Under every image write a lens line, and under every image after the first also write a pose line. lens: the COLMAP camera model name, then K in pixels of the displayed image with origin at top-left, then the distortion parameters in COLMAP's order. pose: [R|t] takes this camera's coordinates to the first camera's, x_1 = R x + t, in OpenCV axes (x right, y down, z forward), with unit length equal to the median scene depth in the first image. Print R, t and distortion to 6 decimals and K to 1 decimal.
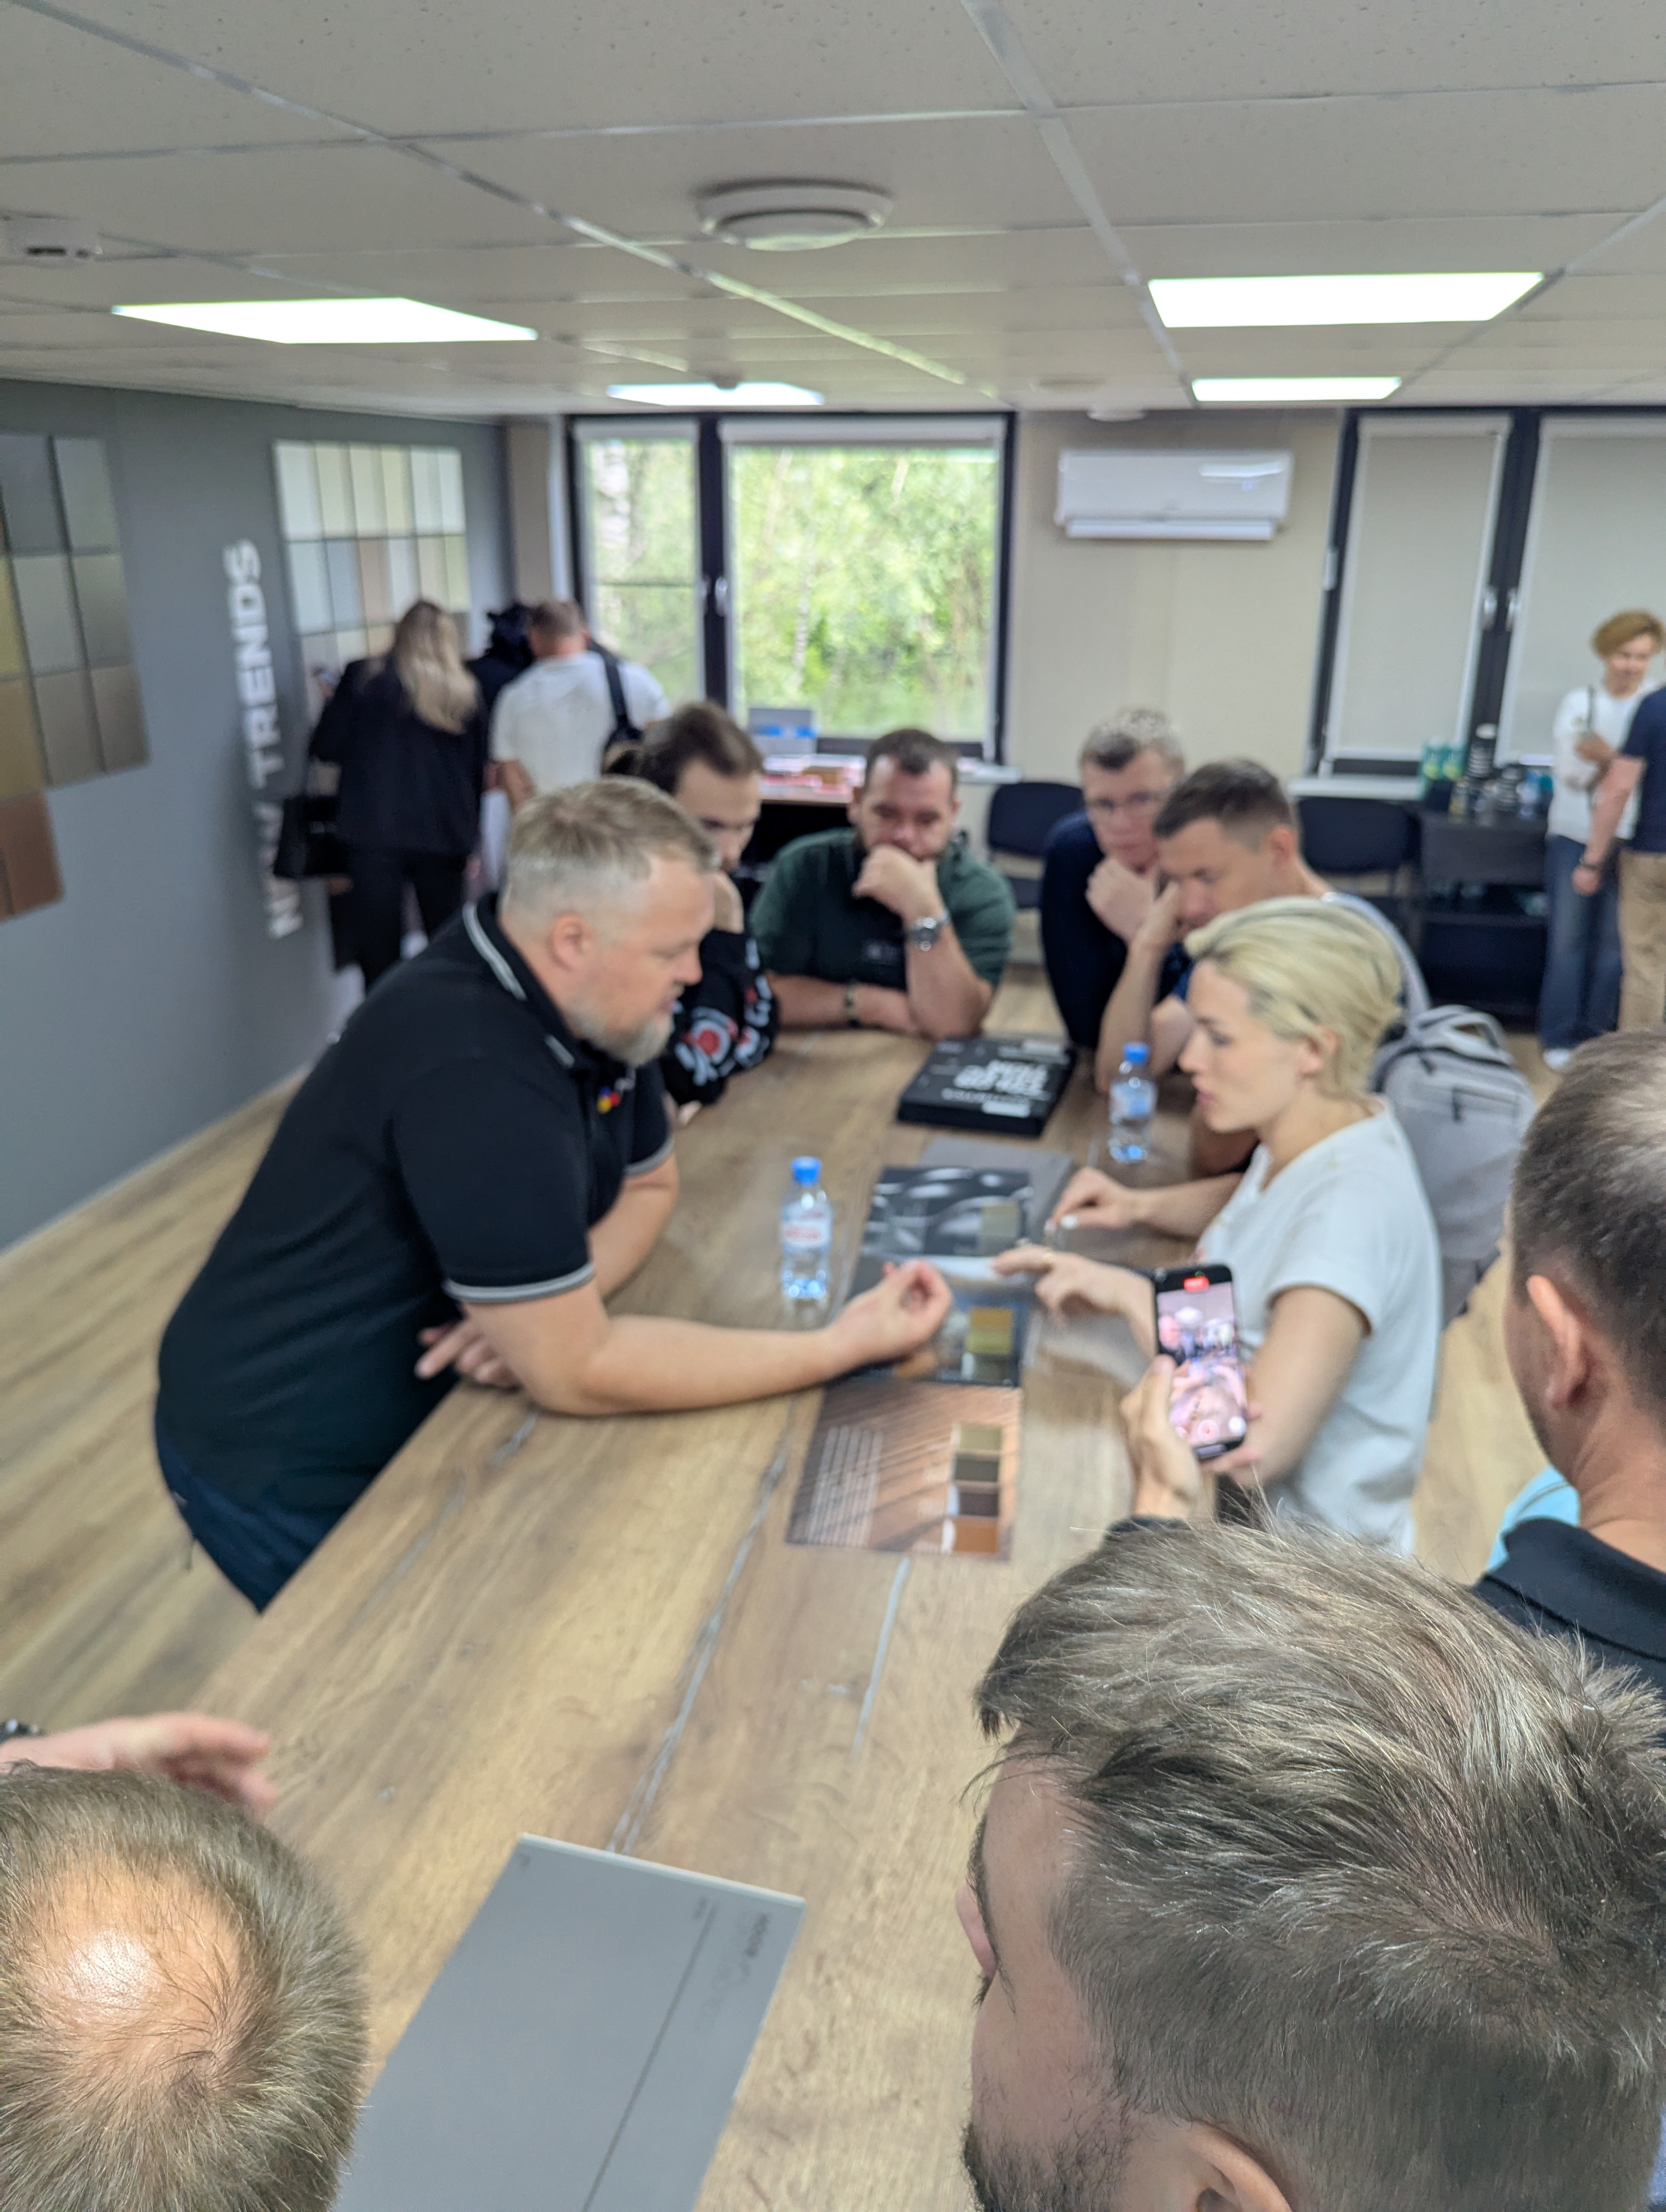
lens RADIAL K [[1565.1, 0, 833.0], [0, 1565.1, 1106.0], [0, 0, 1]] dist [0.064621, -0.066482]
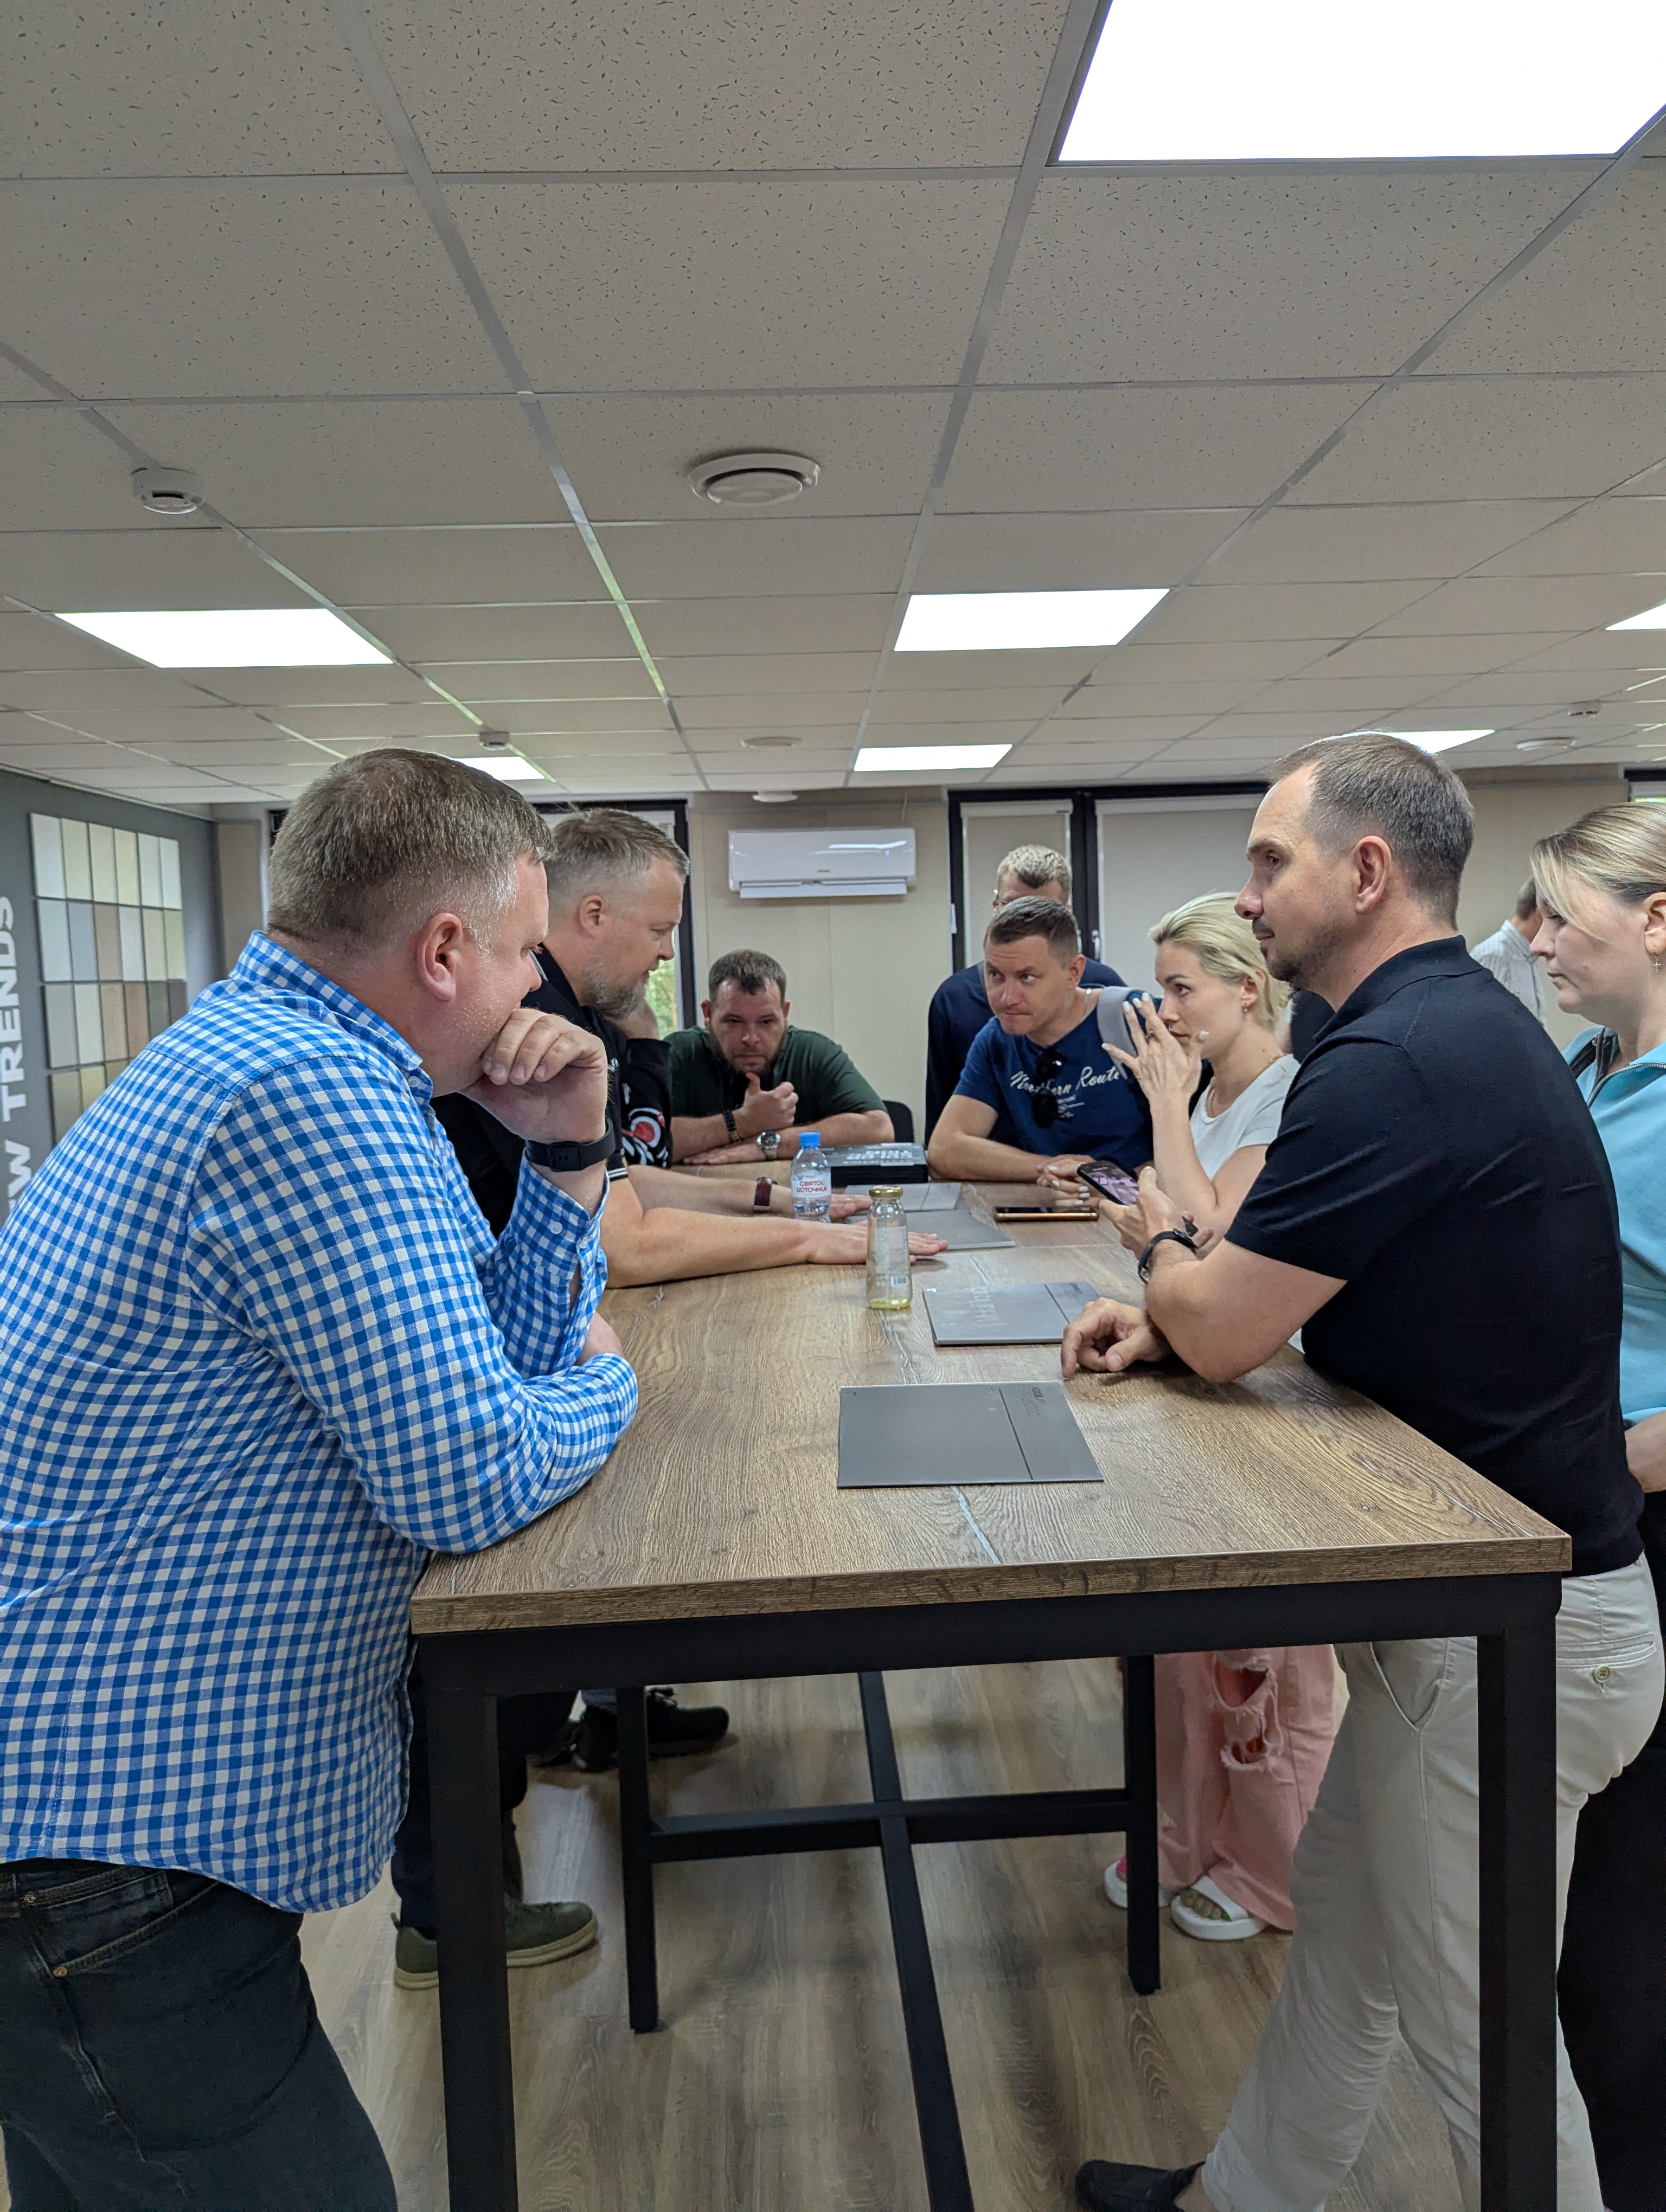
lens RADIAL K [[1565.1, 0, 833.0], [0, 1565.1, 1106.0], [0, 0, 1]] dist [0.064621, -0.066482]
pose [[0.954438, -0.057481, 0.292822, -0.156986], [0.140973, 0.951723, -0.272672, 0.132713], [-0.263012, 0.301528, 0.916464, -0.052537]]
